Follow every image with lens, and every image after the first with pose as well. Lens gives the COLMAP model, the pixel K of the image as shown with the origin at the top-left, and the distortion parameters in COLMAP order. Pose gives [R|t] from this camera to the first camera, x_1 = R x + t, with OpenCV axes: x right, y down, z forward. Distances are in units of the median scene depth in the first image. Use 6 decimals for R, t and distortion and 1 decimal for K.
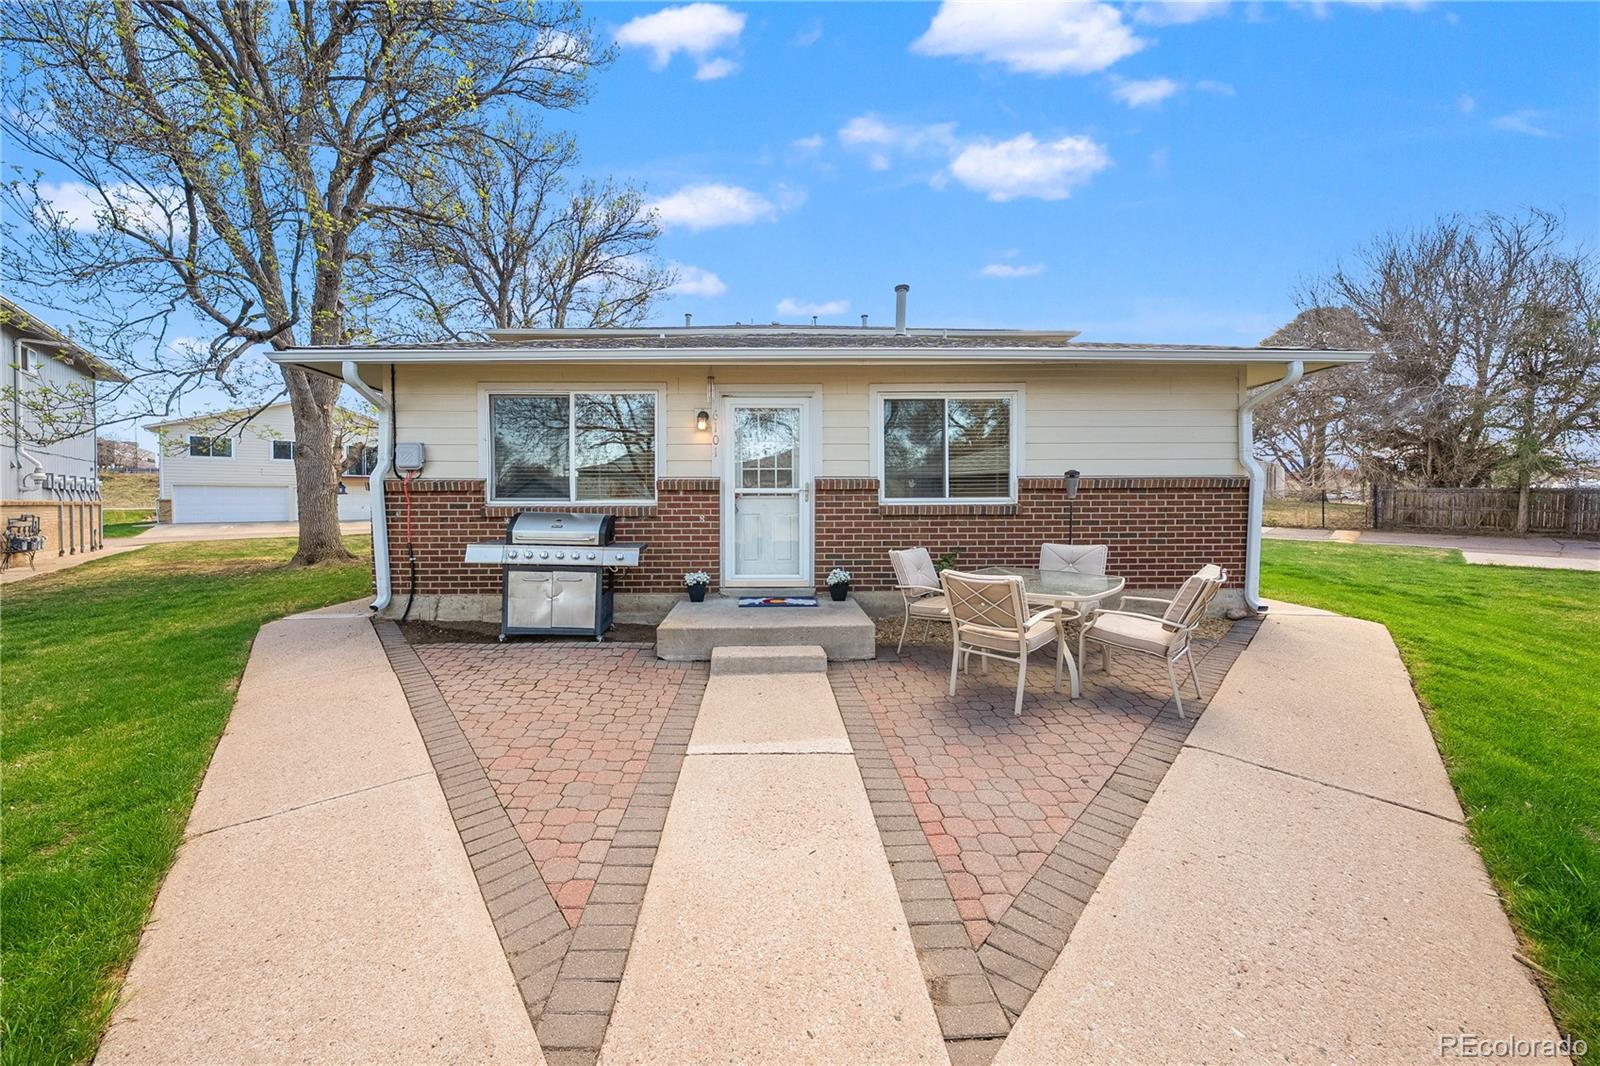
lens RADIAL K [[549.4, 0, 782.9], [0, 549.4, 512.4], [0, 0, 1]] dist [-0.004255, 0.000759]
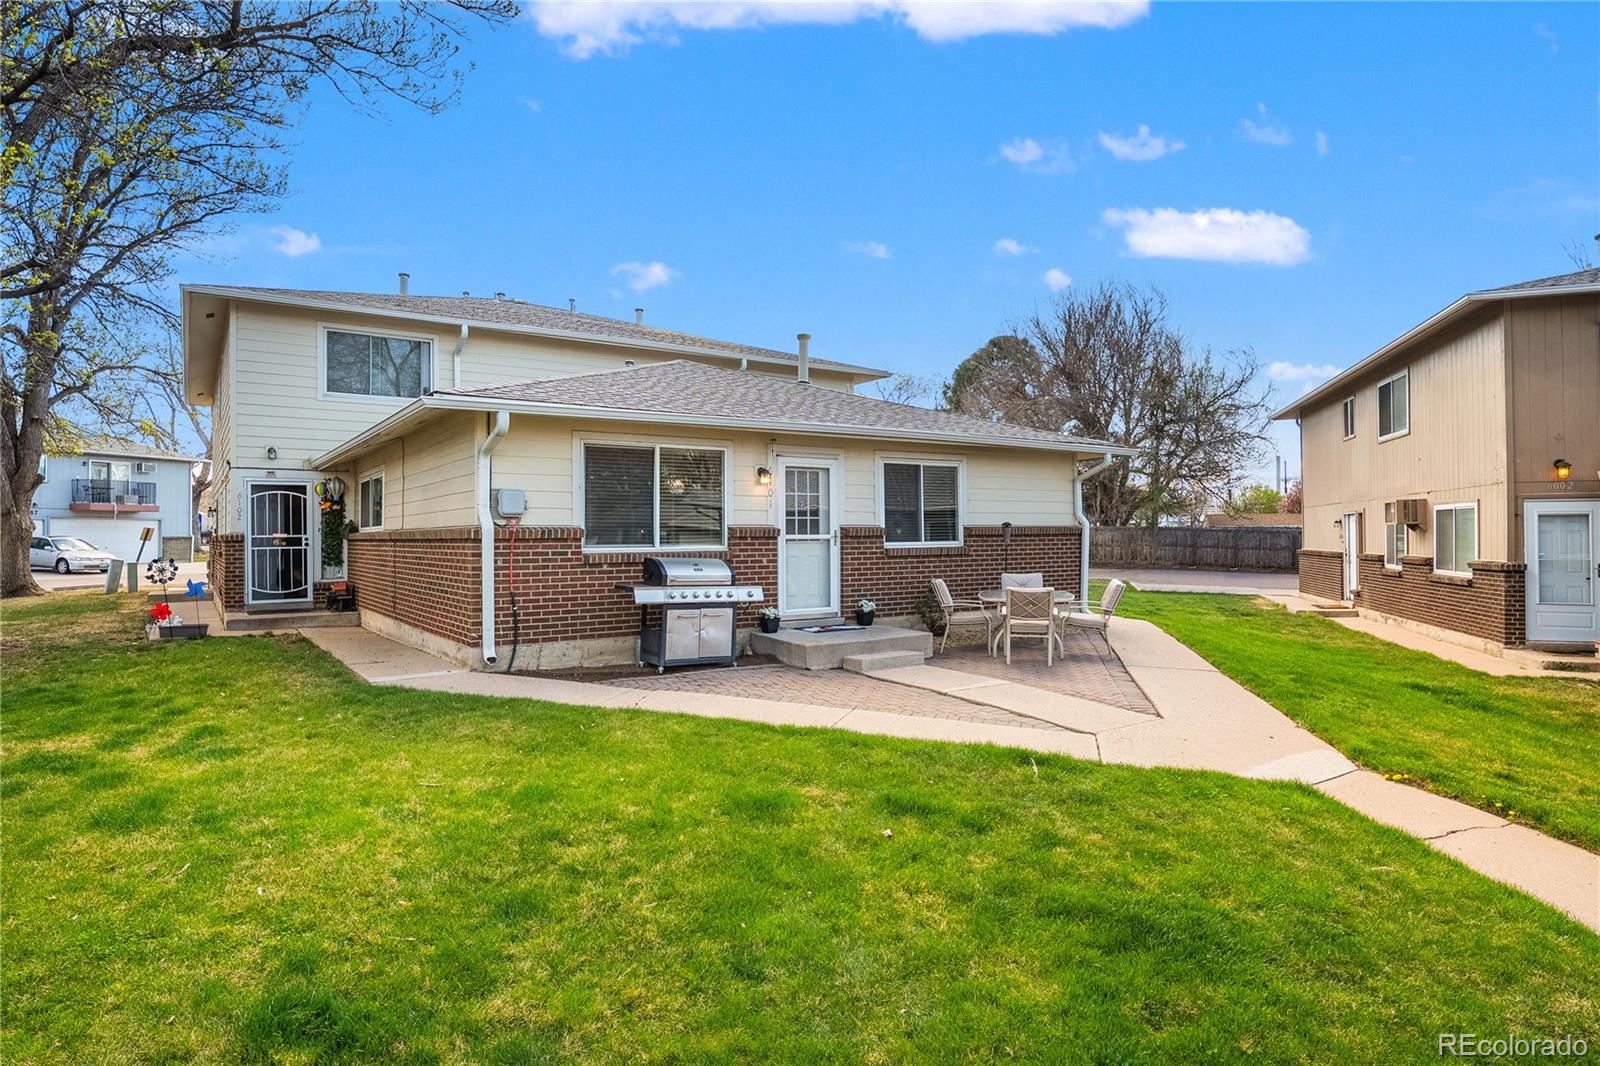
lens RADIAL K [[872.5, 0, 794.8], [0, 872.5, 532.2], [0, 0, 1]] dist [-0.004449, 0.000794]
pose [[0.844149, -0.000363, 0.536108, -1.051184], [0.015622, 0.999592, -0.023922, -0.005168], [-0.535881, 0.028568, 0.843810, -0.560912]]
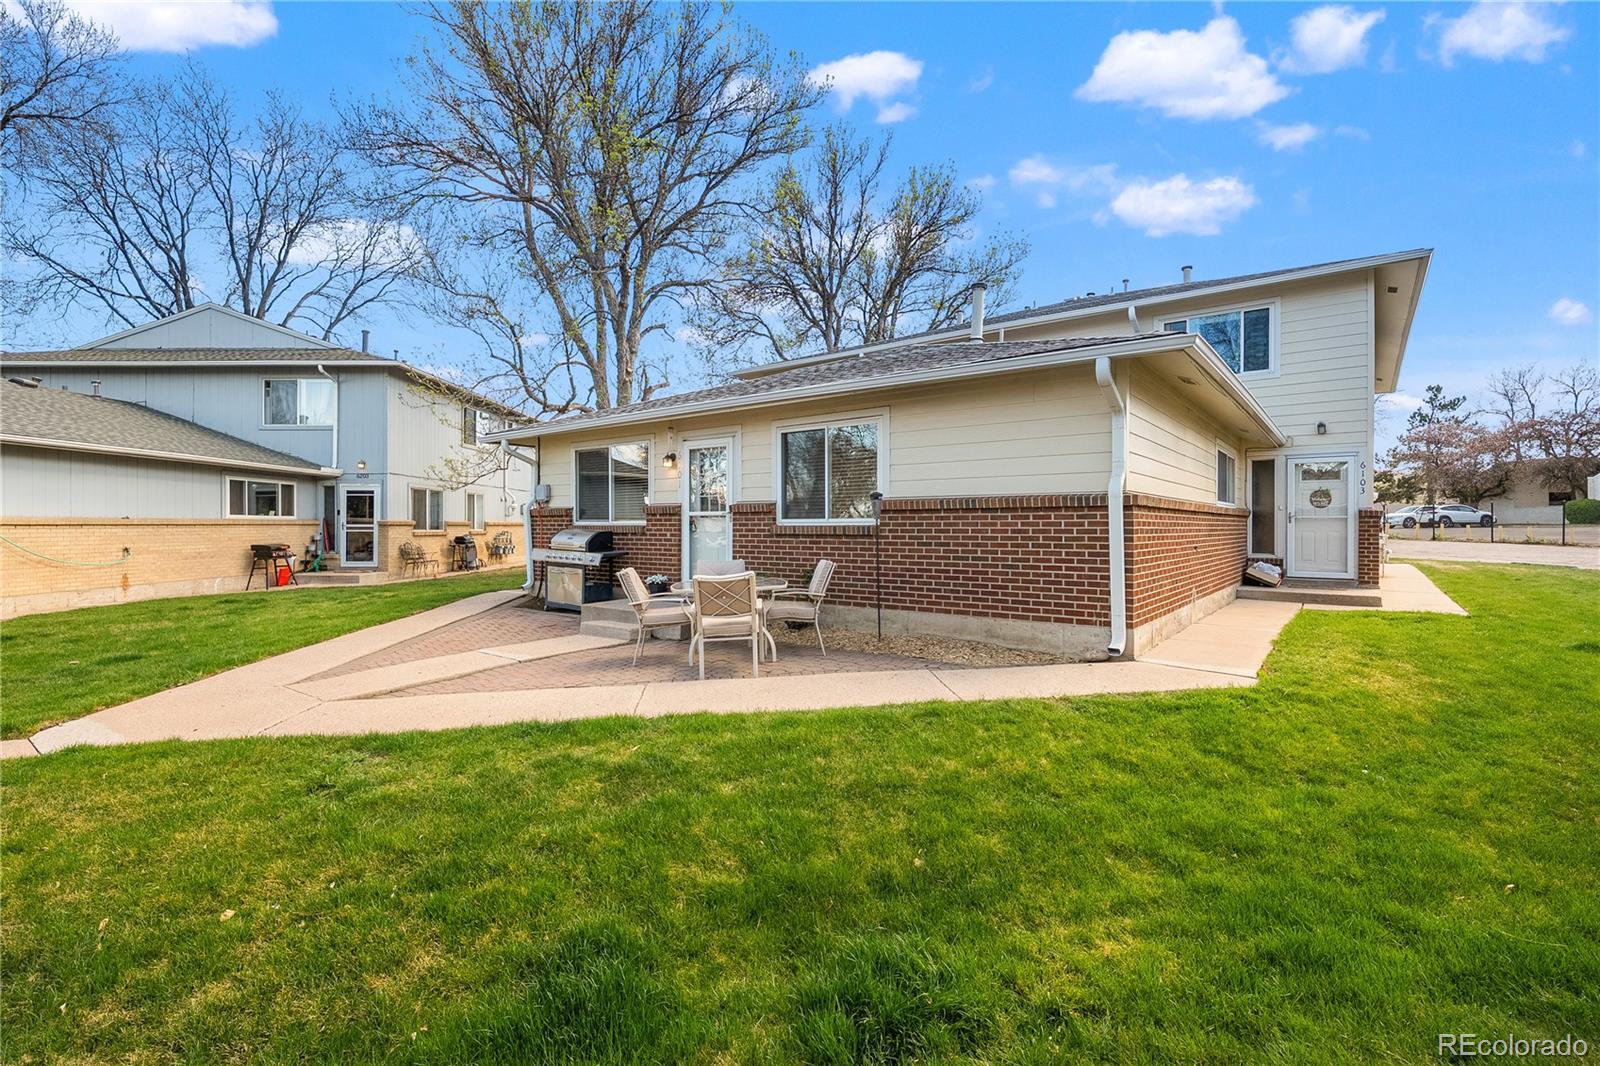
lens RADIAL K [[699.7, 0, 806.8], [0, 699.7, 523.5], [0, 0, 1]] dist [0.009130, 0.000825]
pose [[0.788161, 0.001824, -0.615466, 1.135061], [-0.012263, 0.999844, -0.012741, 0.000715], [0.615346, 0.017589, 0.788061, -0.121713]]
